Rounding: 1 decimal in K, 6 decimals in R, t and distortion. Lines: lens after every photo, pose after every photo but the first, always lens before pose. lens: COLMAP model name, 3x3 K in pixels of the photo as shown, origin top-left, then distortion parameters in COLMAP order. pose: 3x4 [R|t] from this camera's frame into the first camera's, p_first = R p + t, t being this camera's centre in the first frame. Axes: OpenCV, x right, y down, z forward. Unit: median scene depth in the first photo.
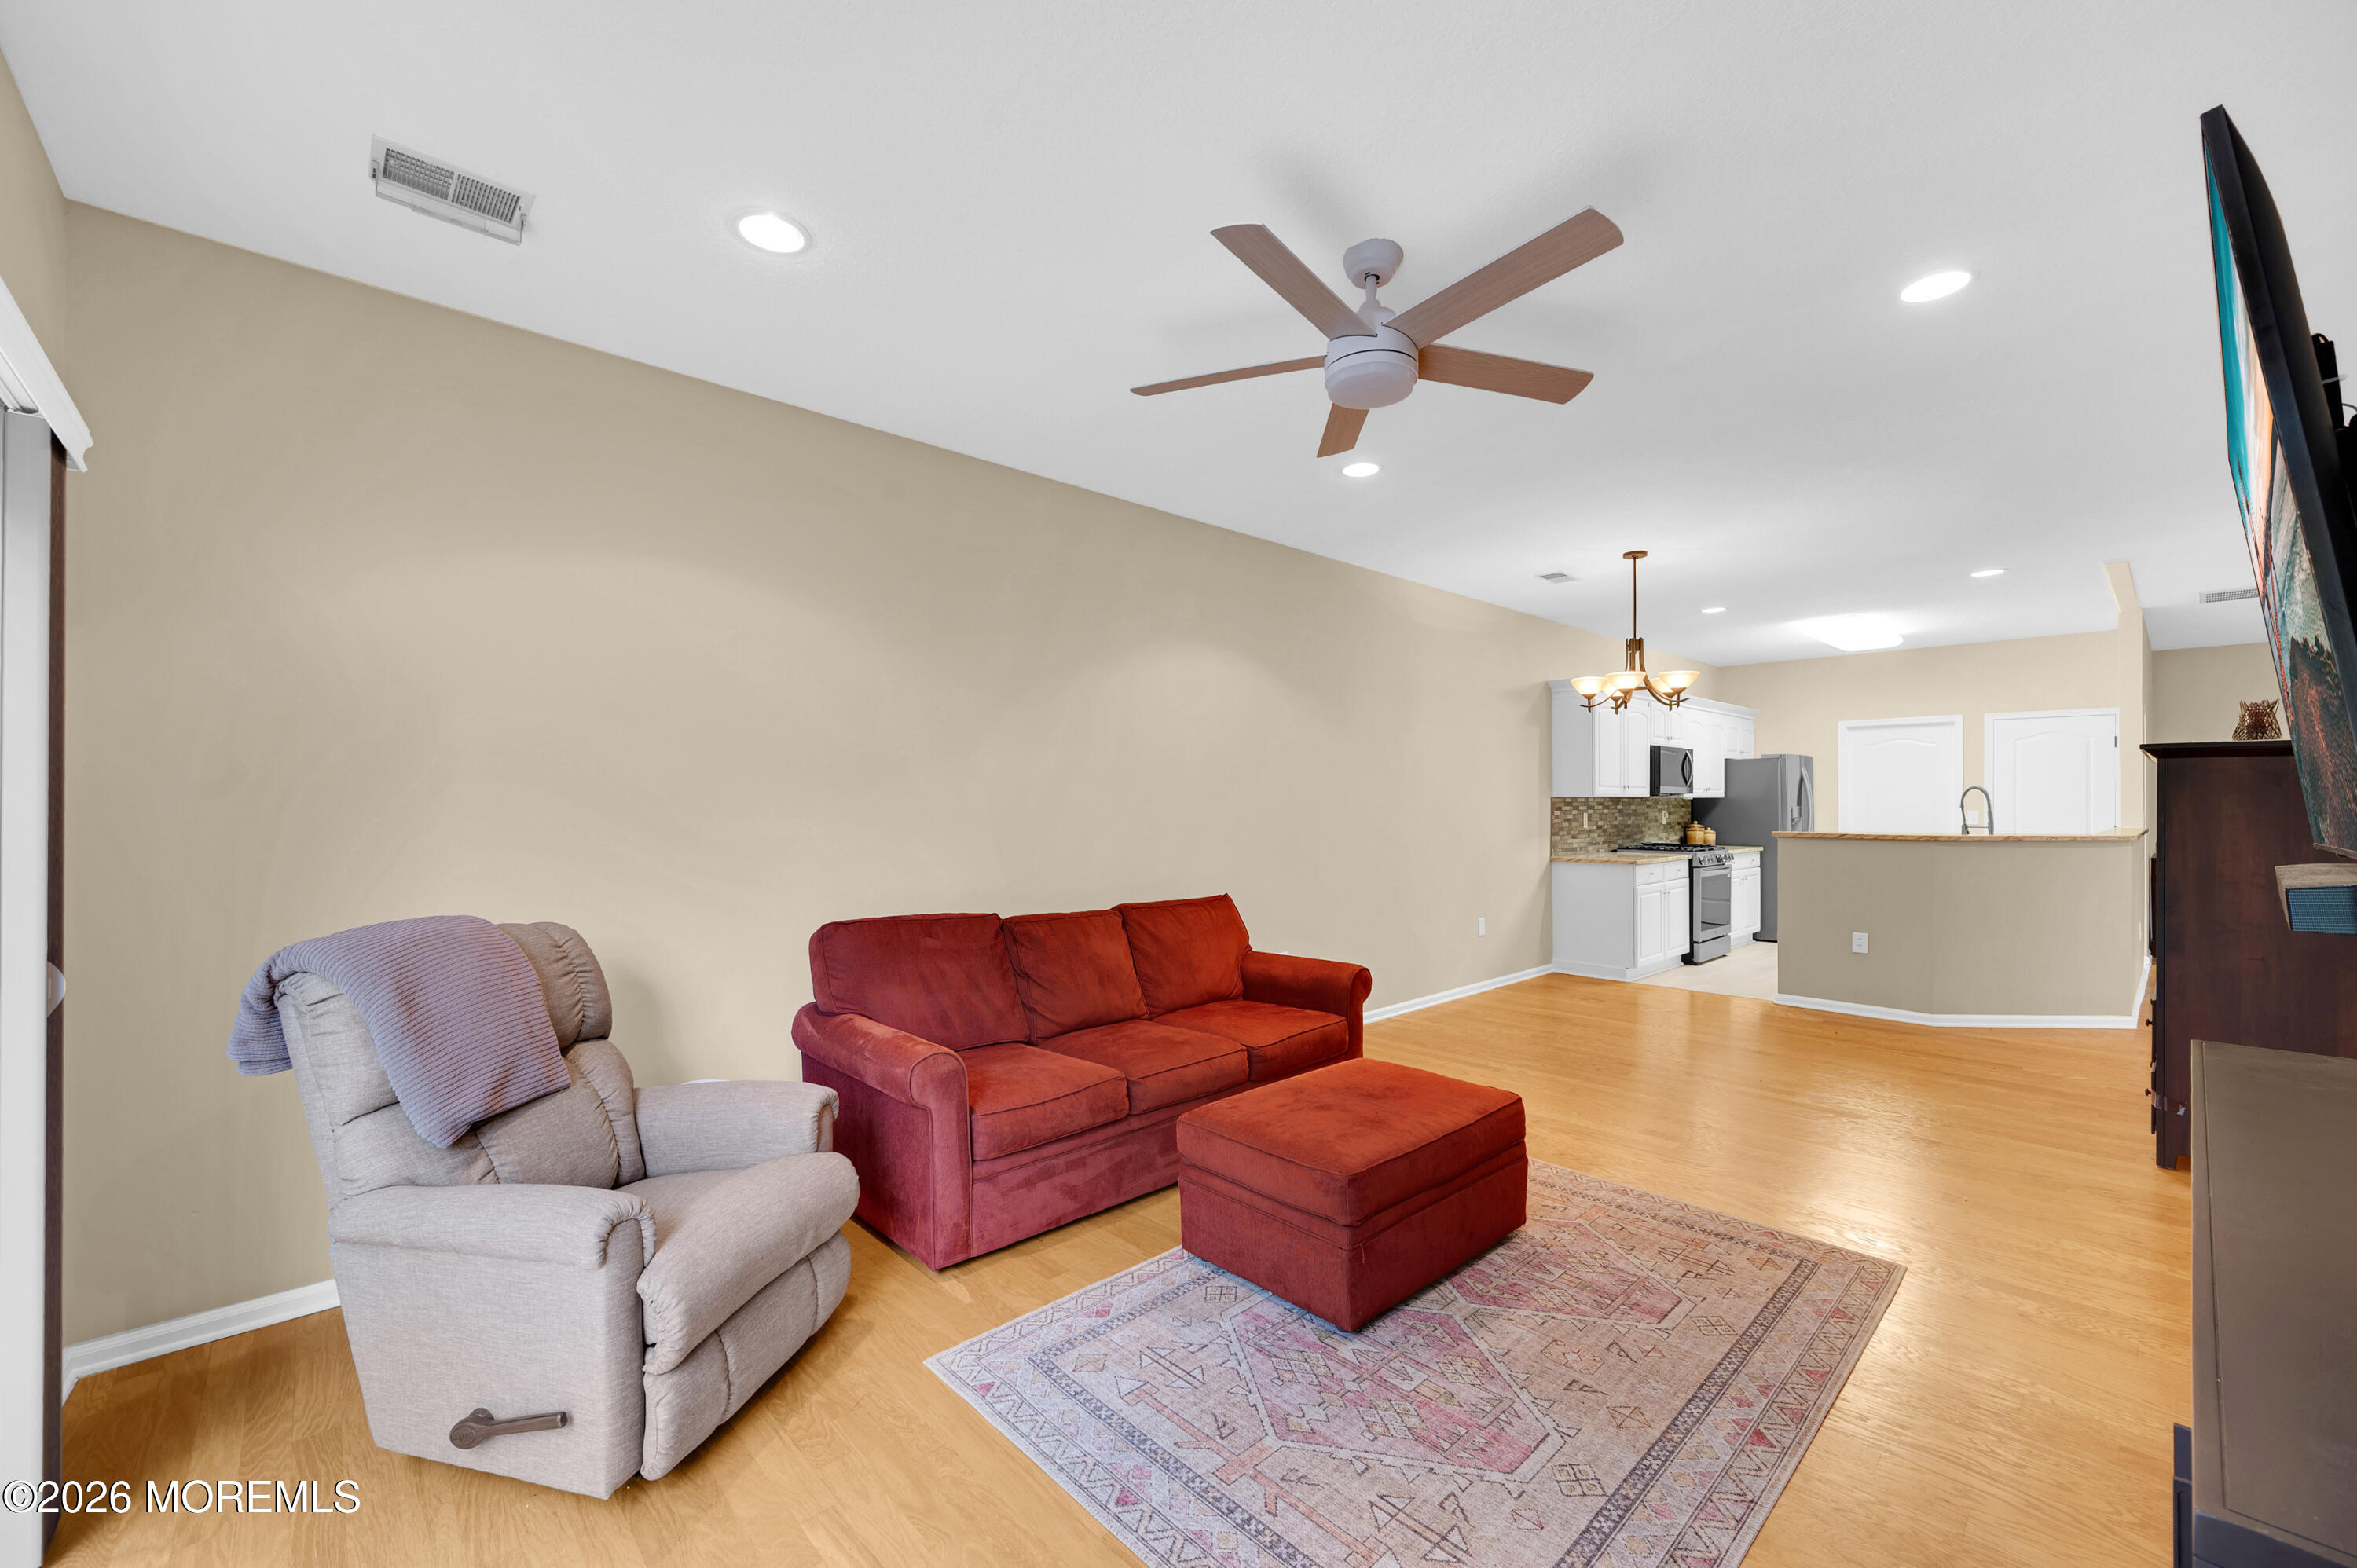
lens RADIAL K [[936.2, 0, 1177.0], [0, 936.2, 795.1], [0, 0, 1]] dist [-0.001251, -0.000370]
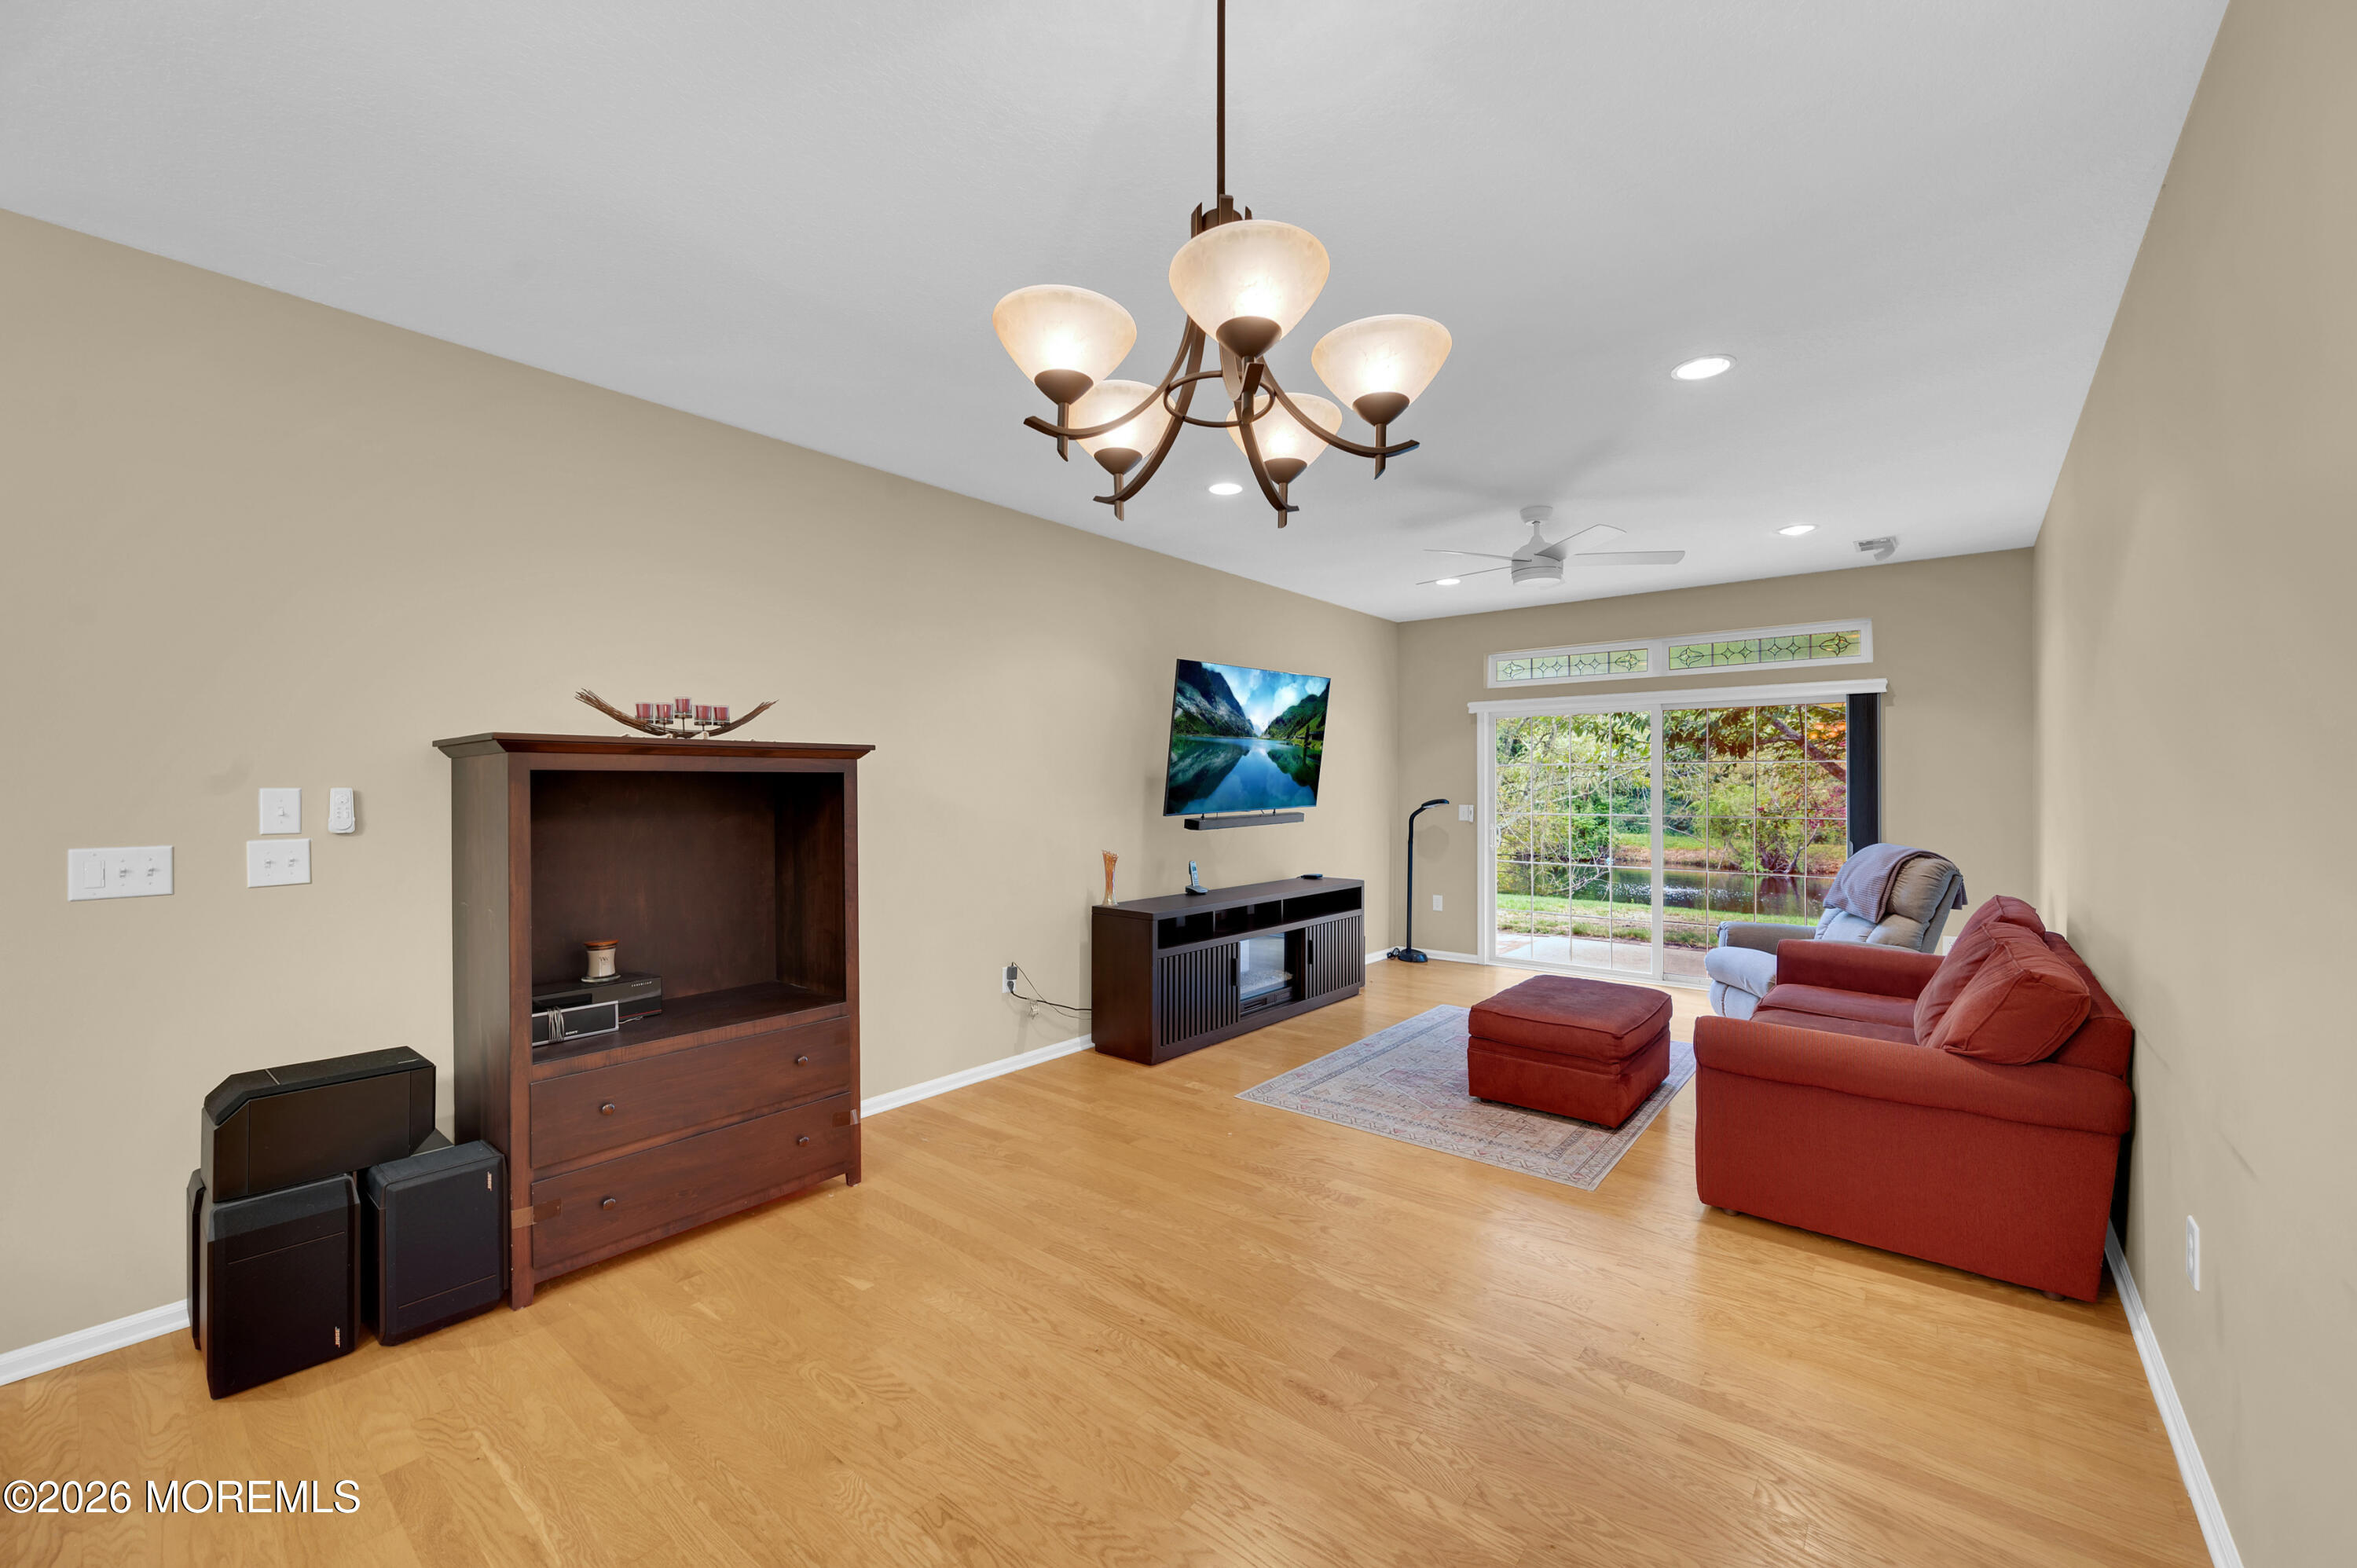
lens RADIAL K [[936.2, 0, 1177.0], [0, 936.2, 795.1], [0, 0, 1]] dist [-0.001251, -0.000370]
pose [[-0.990946, 0.001292, -0.134257, 0.397698], [0.001215, 0.999999, 0.000657, -0.000868], [0.134258, 0.000488, -0.990946, 0.931836]]
